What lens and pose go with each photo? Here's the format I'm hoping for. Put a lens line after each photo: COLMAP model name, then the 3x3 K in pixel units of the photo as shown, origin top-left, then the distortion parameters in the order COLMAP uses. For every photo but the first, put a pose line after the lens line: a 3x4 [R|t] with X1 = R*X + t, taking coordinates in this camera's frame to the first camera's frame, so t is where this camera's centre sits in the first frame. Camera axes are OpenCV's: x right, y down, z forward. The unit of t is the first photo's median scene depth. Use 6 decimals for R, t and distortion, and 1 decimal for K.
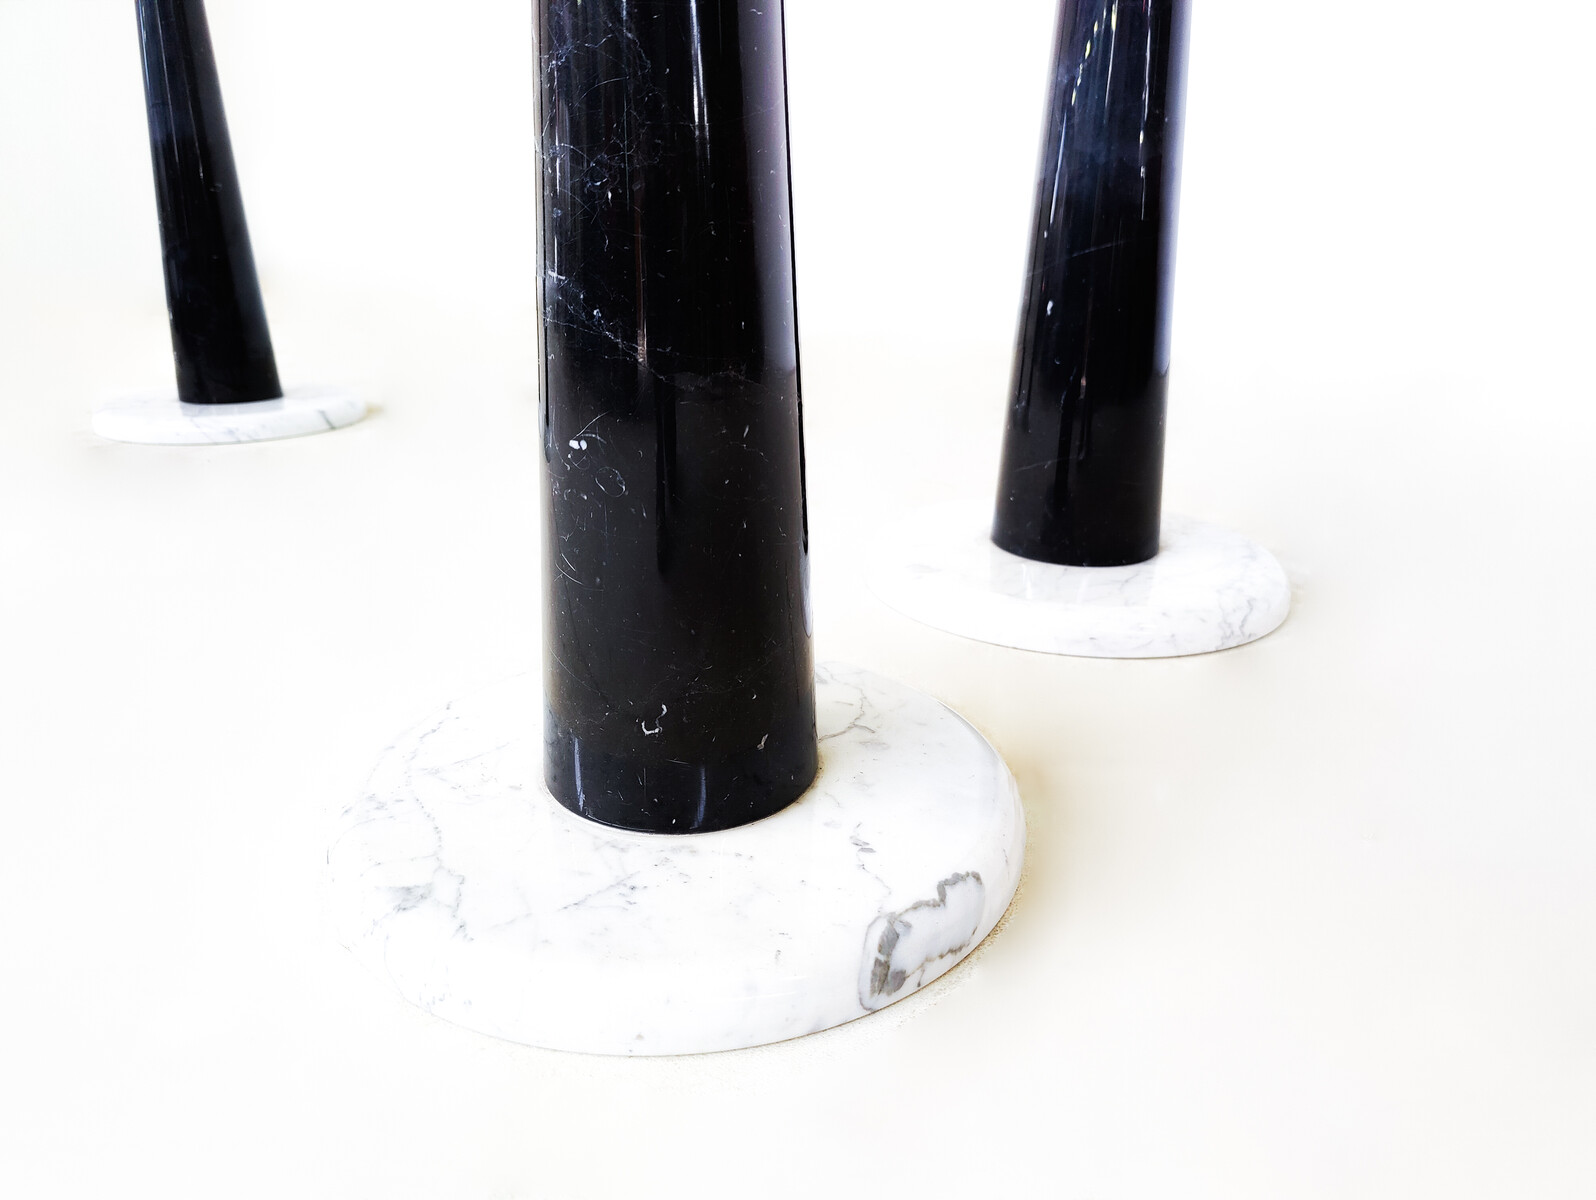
lens RADIAL K [[1141.2, 0, 816.2], [0, 1141.2, 634.0], [0, 0, 1]] dist [0.042034, -0.040238]
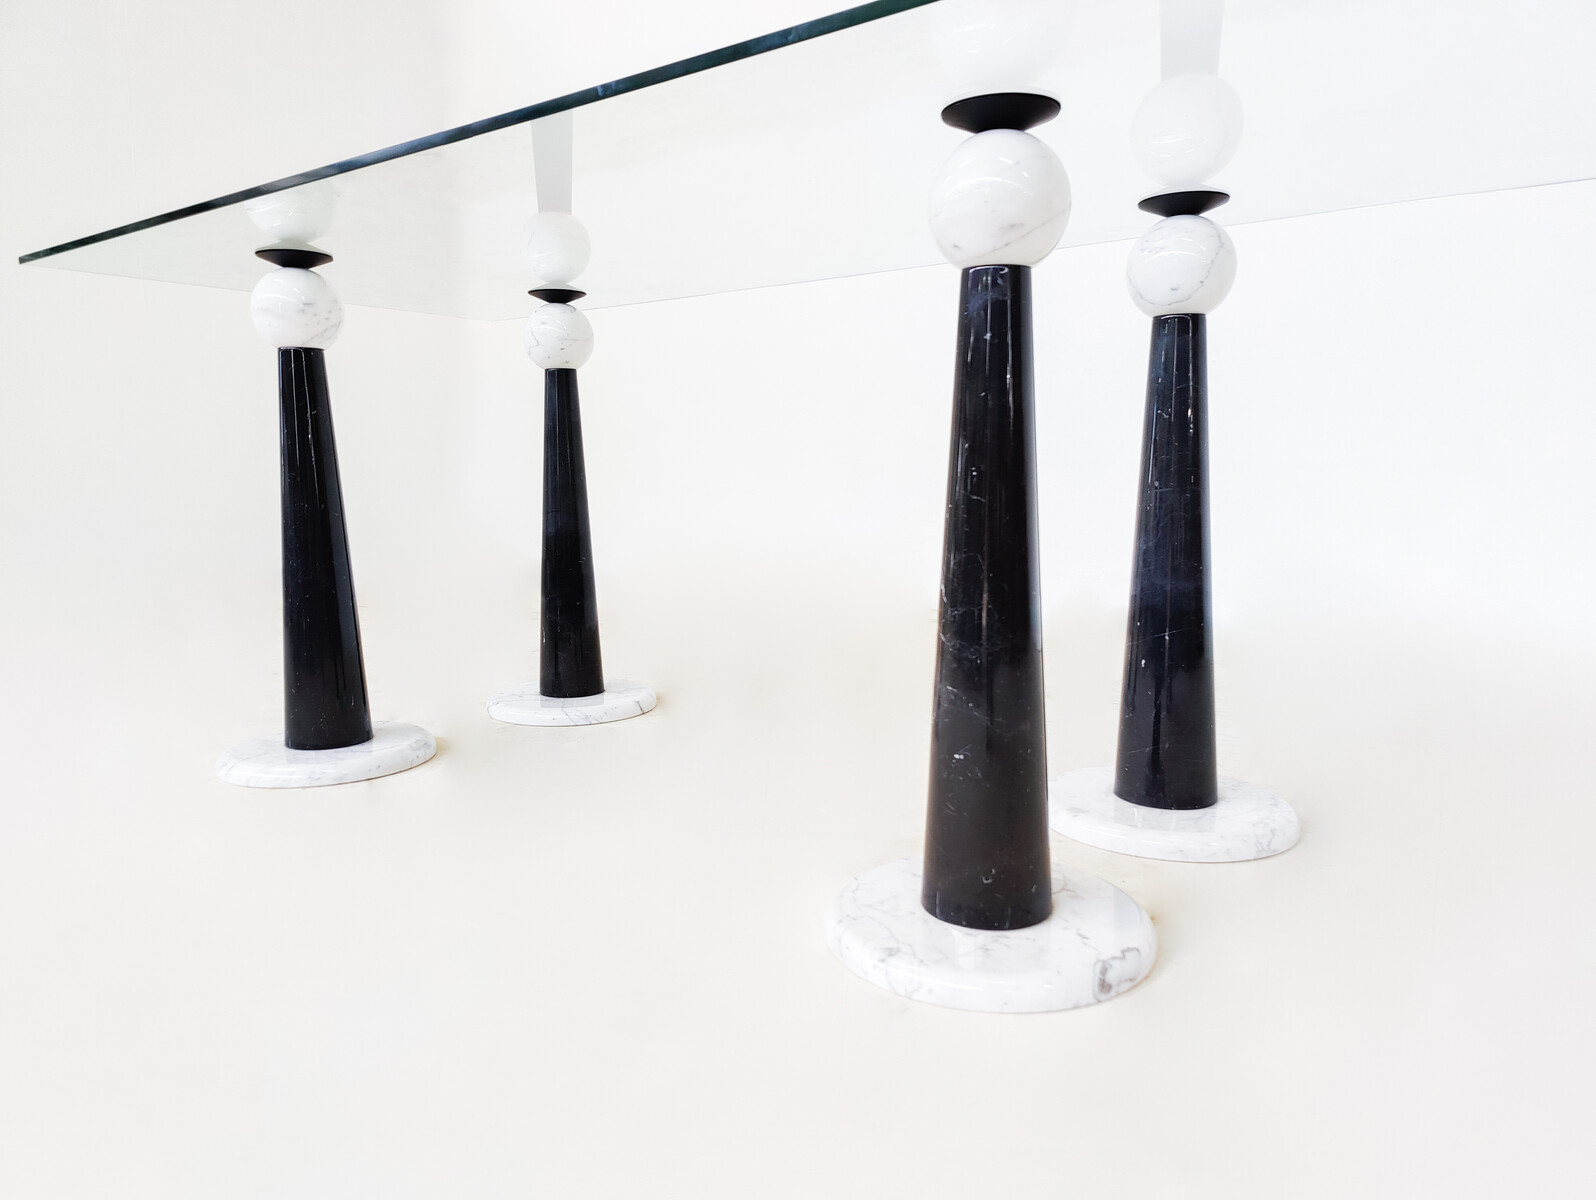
lens RADIAL K [[1141.2, 0, 812.7], [0, 1141.2, 604.4], [0, 0, 1]] dist [0.042034, -0.040238]
pose [[0.998042, -0.008484, -0.061976, -0.288275], [-0.006311, 0.972048, -0.234696, 0.071618], [0.062235, 0.234627, 0.970091, -1.135888]]
